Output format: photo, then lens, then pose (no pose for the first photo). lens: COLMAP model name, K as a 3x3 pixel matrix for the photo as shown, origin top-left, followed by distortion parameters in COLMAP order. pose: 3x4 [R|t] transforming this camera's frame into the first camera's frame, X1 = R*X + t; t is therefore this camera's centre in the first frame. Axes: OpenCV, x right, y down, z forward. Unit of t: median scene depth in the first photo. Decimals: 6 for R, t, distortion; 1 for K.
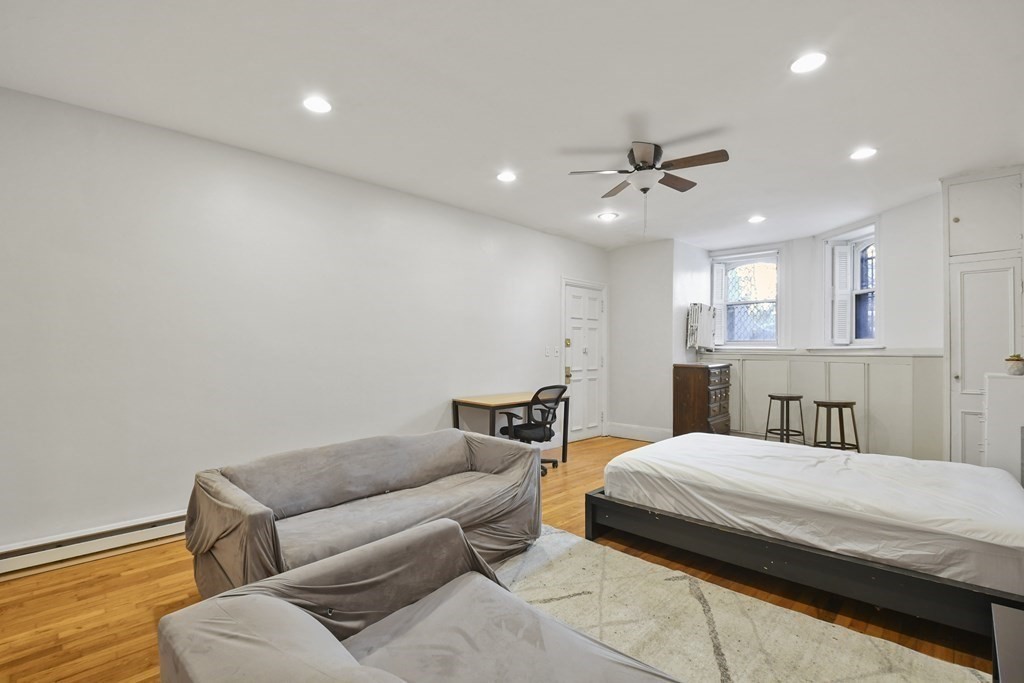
lens RADIAL K [[455.2, 0, 507.7], [0, 455.2, 350.2], [0, 0, 1]] dist [0.000842, -0.008042]
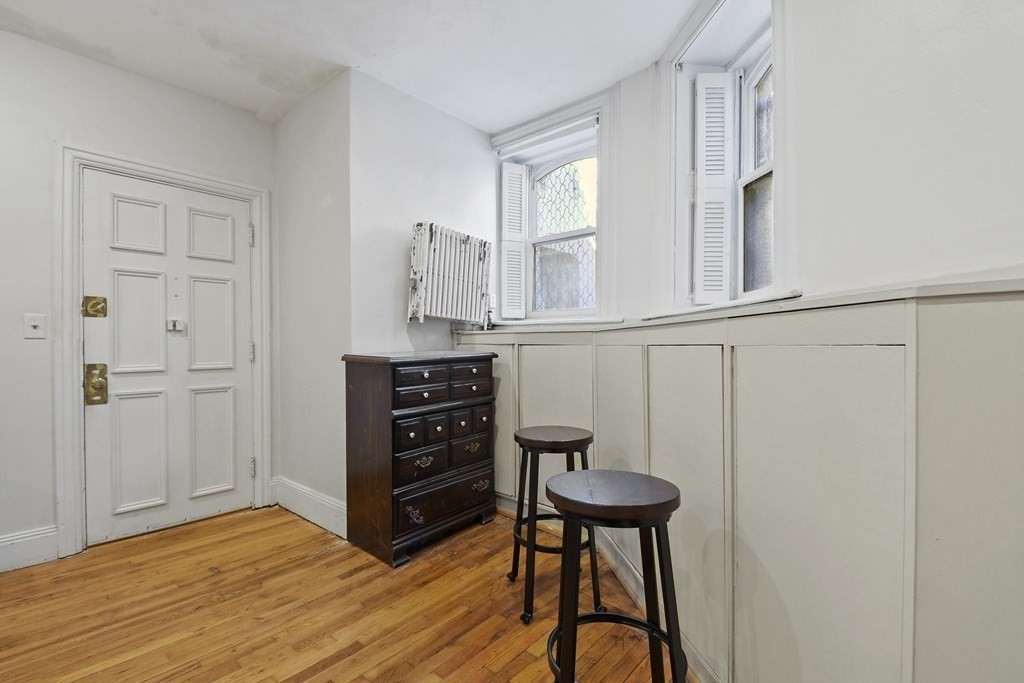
lens RADIAL K [[455.2, 0, 502.2], [0, 455.2, 345.9], [0, 0, 1]] dist [0.000842, -0.008042]
pose [[0.997245, -0.006467, 0.073900, 0.507511], [0.006164, 0.999972, 0.004325, 0.021997], [-0.073926, -0.003858, 0.997256, 0.589600]]
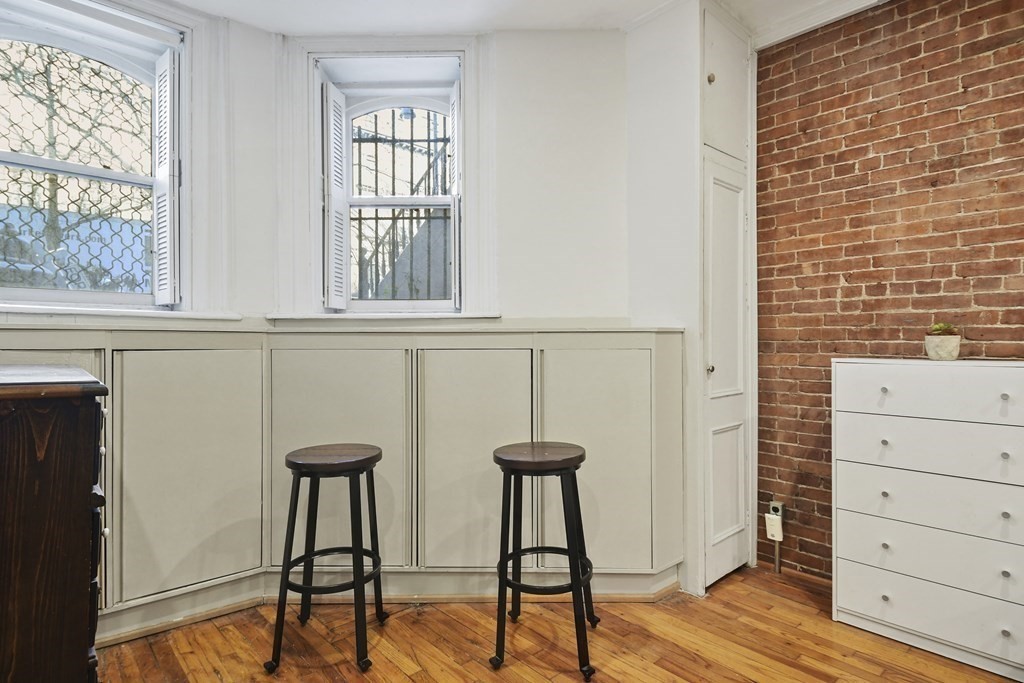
lens RADIAL K [[553.3, 0, 507.4], [0, 553.3, 334.9], [0, 0, 1]] dist [0.001471, -0.004894]
pose [[0.078217, 0.003700, 0.996930, 0.212532], [-0.000854, 0.999993, -0.003645, 0.013272], [-0.996936, -0.000566, 0.078219, 0.795826]]
